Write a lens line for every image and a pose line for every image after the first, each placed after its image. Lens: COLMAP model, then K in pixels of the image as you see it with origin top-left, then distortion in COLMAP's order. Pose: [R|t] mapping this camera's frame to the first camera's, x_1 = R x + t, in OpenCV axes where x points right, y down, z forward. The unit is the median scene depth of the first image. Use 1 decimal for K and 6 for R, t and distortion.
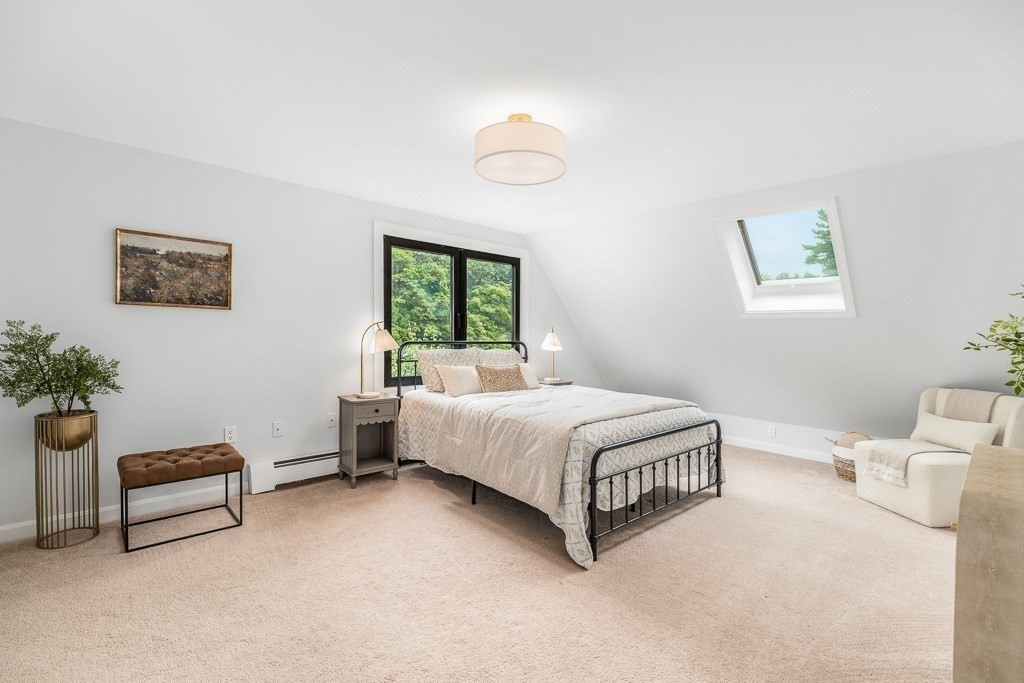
lens RADIAL K [[452.3, 0, 508.7], [0, 452.3, 344.7], [0, 0, 1]] dist [-0.003519, -0.000689]
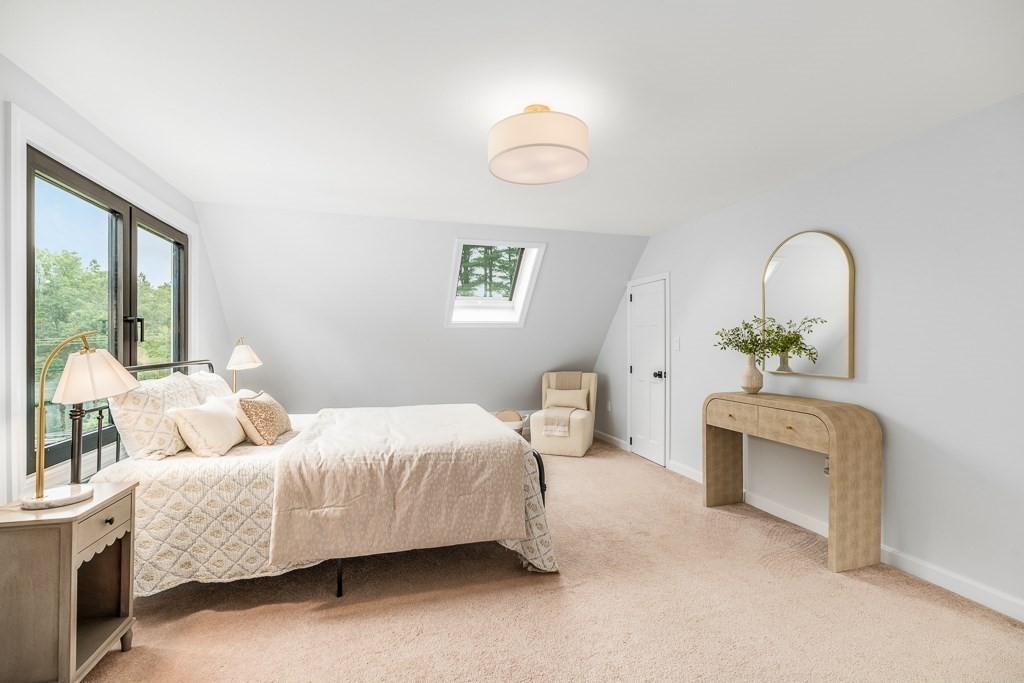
lens RADIAL K [[452.3, 0, 507.2], [0, 452.3, 336.3], [0, 0, 1]] dist [-0.003519, -0.000689]
pose [[0.434923, -0.011717, 0.900391, -0.591952], [0.035483, 0.999362, -0.004135, -0.031563], [-0.899768, 0.033747, 0.435061, 0.467262]]
